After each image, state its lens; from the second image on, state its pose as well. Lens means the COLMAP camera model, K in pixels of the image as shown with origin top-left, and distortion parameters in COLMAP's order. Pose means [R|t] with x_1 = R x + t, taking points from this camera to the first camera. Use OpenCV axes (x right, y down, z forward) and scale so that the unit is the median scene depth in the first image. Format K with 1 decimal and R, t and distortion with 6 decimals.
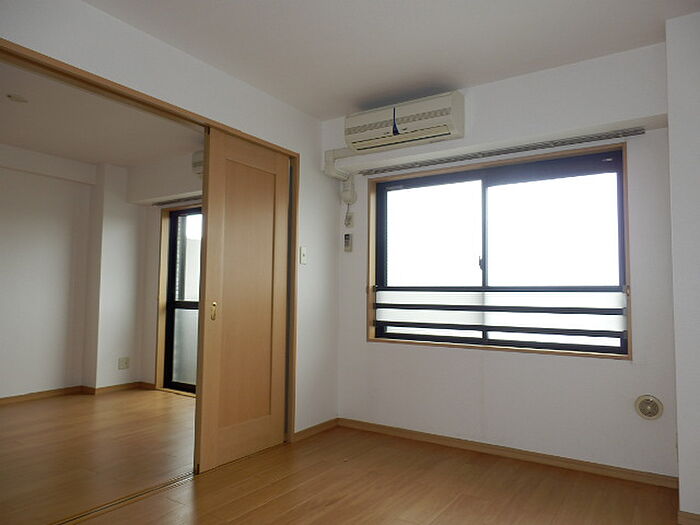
lens RADIAL K [[482.5, 0, 349.8], [0, 482.5, 264.0], [0, 0, 1]] dist [0.008860, -0.001852]
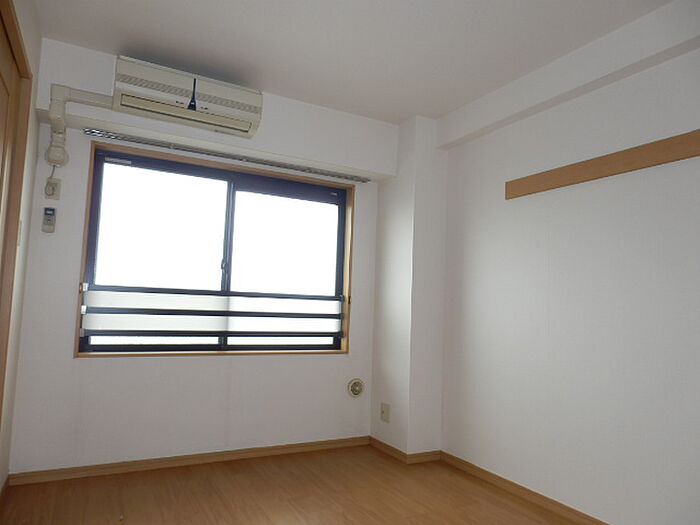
lens RADIAL K [[482.5, 0, 356.6], [0, 482.5, 268.6], [0, 0, 1]] dist [0.008860, -0.001852]
pose [[0.481678, 0.076729, 0.872983, -0.458470], [-0.089542, 0.995255, -0.038070, 0.015095], [-0.871762, -0.059831, 0.486263, 0.301070]]
